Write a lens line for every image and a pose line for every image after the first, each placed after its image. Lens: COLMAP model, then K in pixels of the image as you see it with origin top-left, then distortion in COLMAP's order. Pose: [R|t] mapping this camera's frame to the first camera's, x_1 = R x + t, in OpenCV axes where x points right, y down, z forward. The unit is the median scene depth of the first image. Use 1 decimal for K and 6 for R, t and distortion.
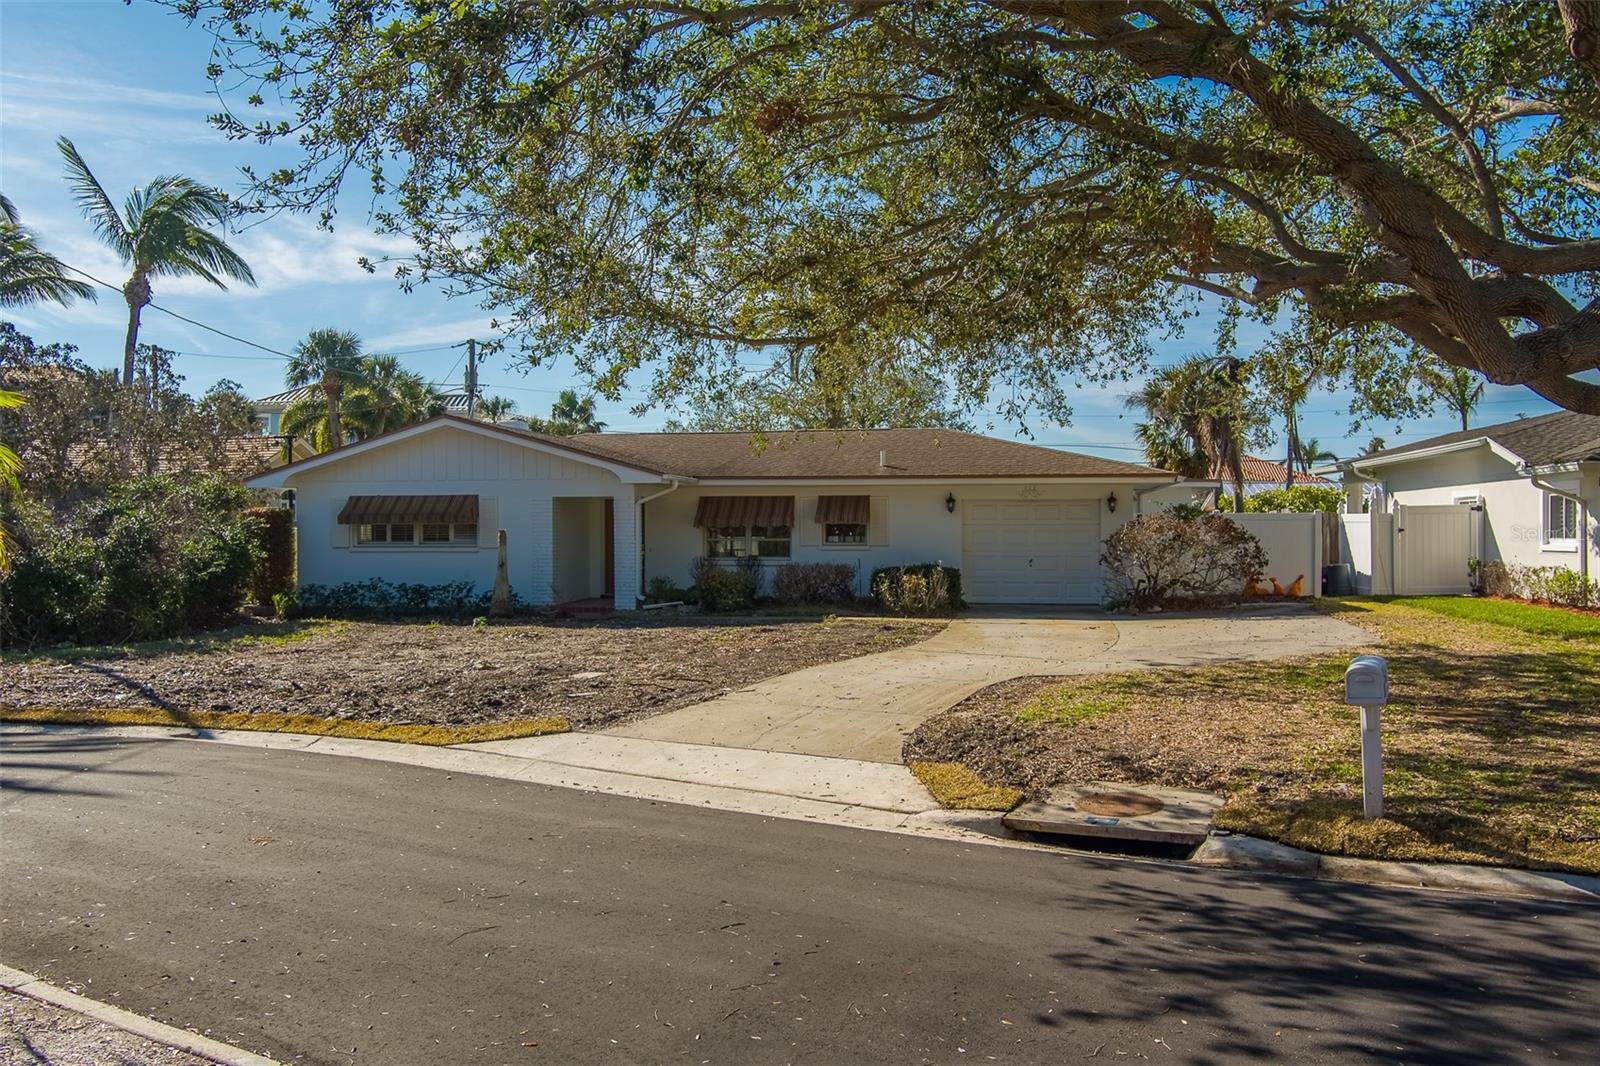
lens RADIAL K [[1263.5, 0, 822.0], [0, 1263.5, 522.8], [0, 0, 1]] dist [-0.060293, 0.018460]
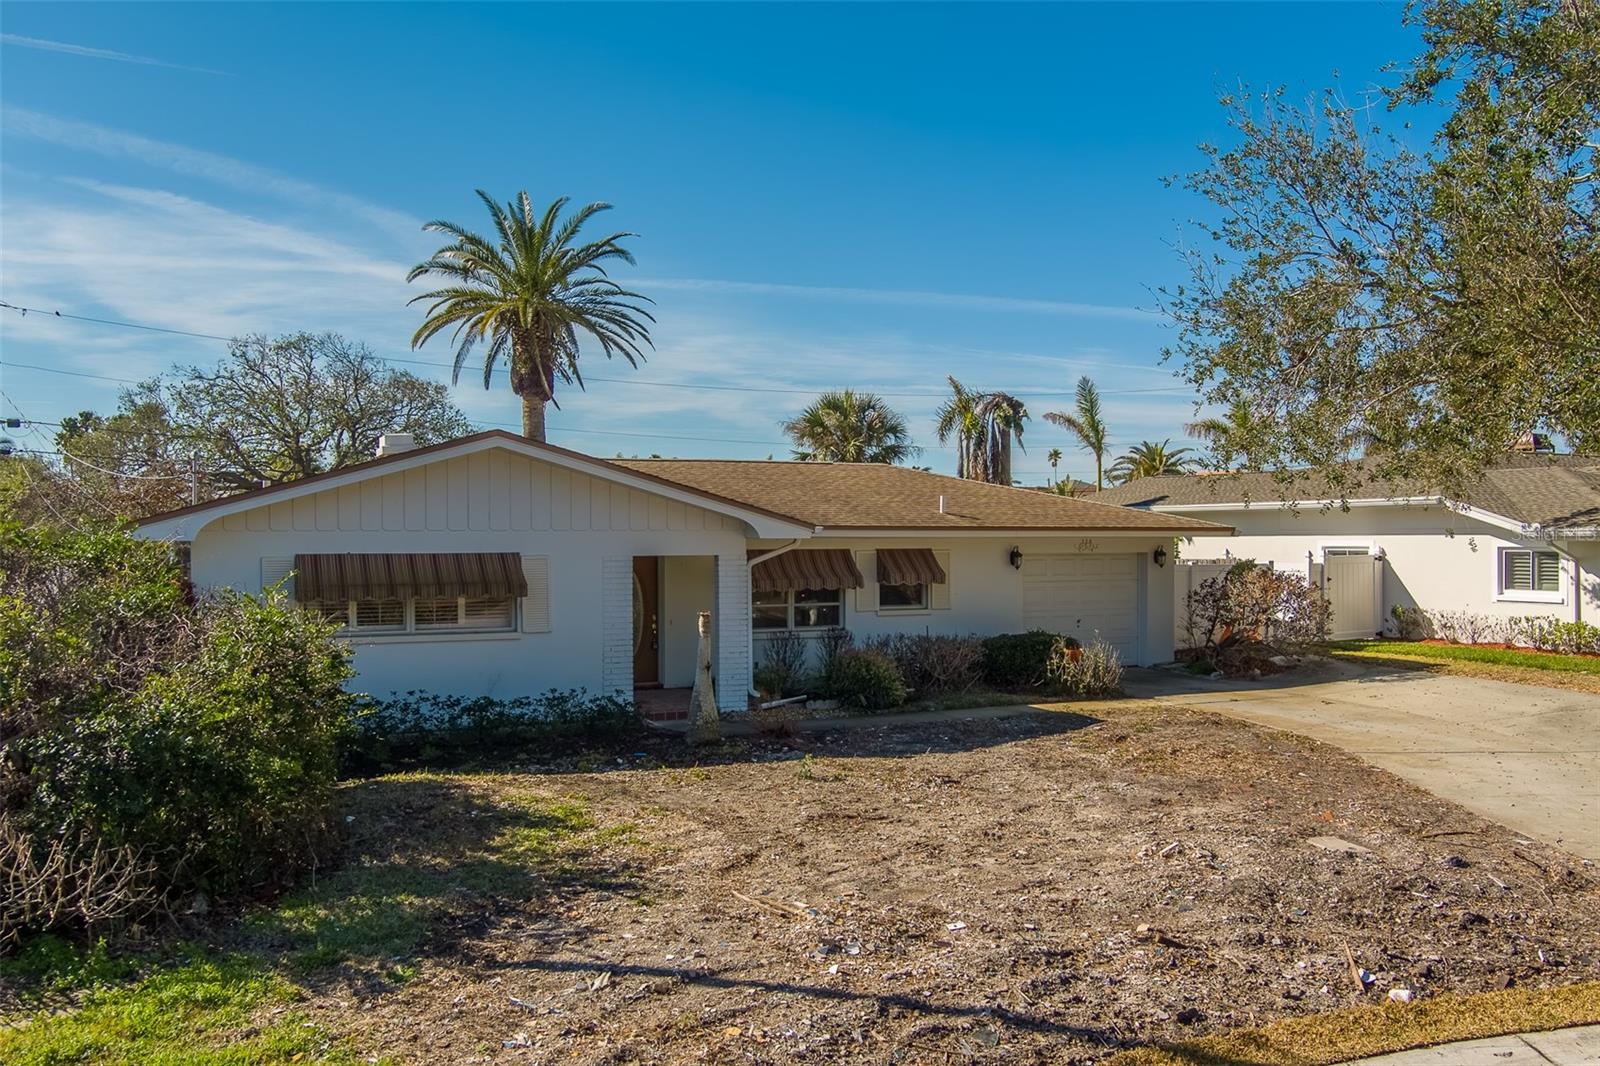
lens RADIAL K [[1273.5, 0, 800.0], [0, 1273.5, 533.0], [0, 0, 1]] dist [-0.051667, 0.000828]
pose [[0.835574, 0.002155, 0.549373, -1.202385], [0.001827, 0.999976, -0.006701, -0.065010], [-0.549375, 0.006602, 0.835550, 0.847704]]
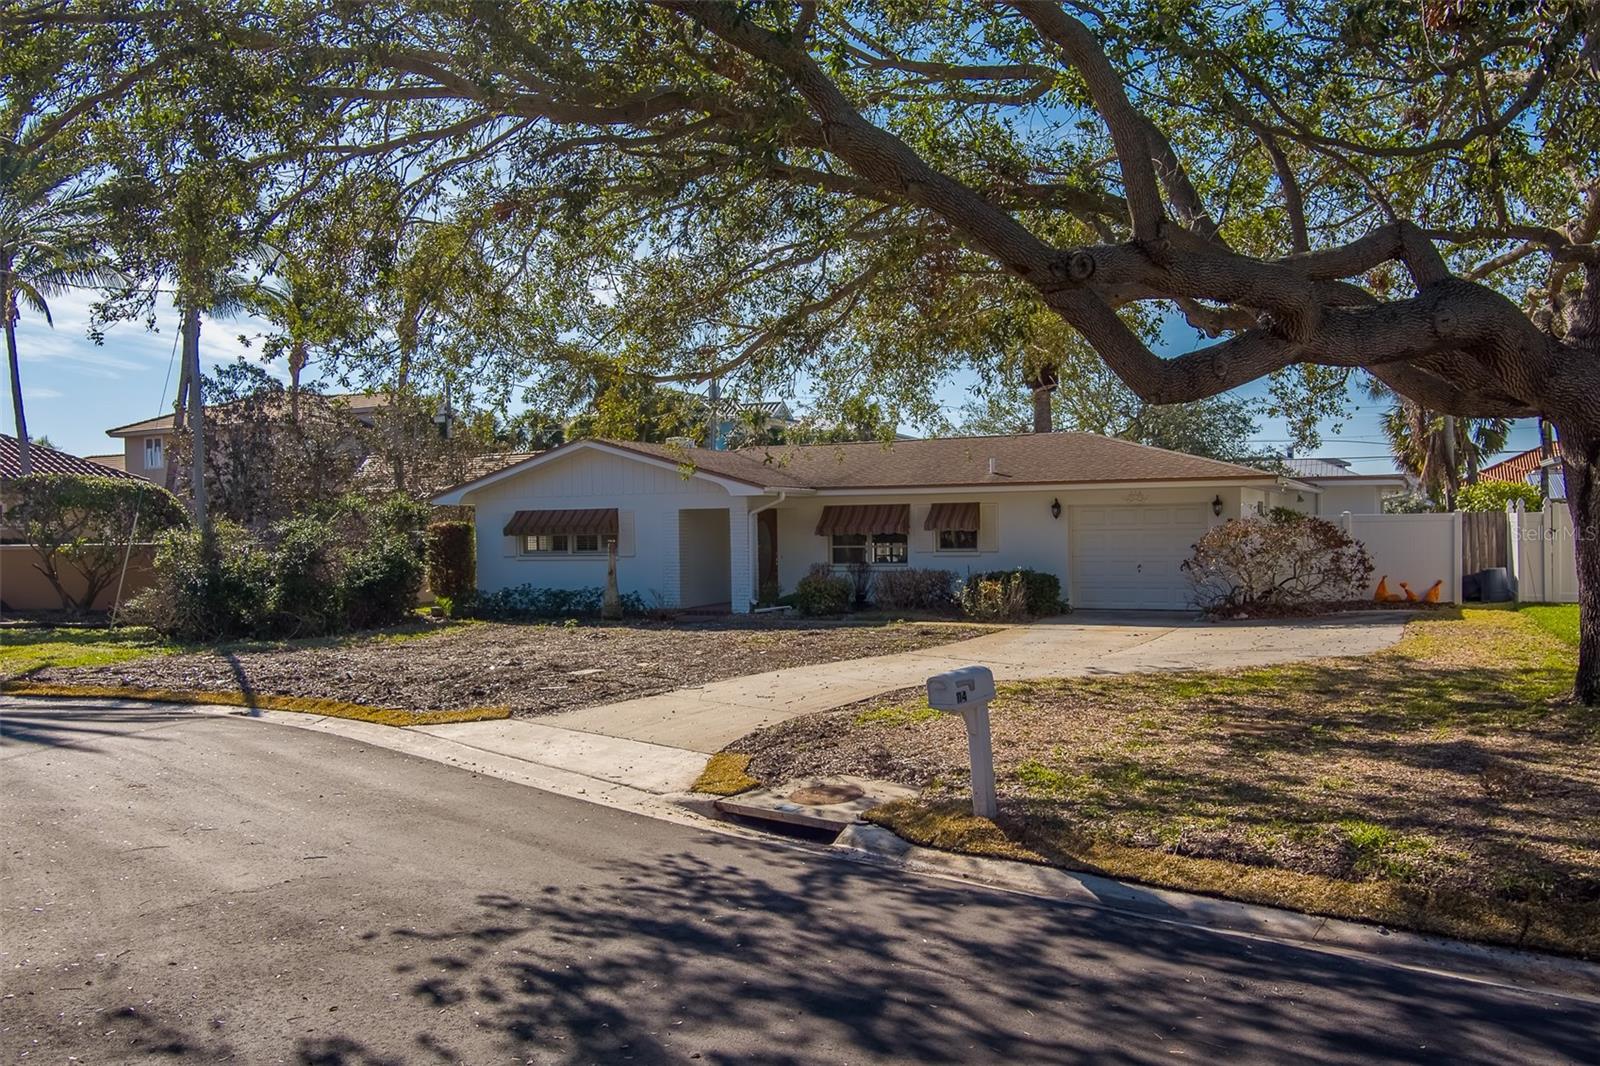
lens RADIAL K [[1273.5, 0, 800.0], [0, 1273.5, 533.0], [0, 0, 1]] dist [-0.051667, 0.000828]
pose [[0.961051, -0.010868, -0.276159, 0.444567], [0.012978, 0.999899, 0.005813, -0.011926], [0.276067, -0.009171, 0.961095, -0.070603]]
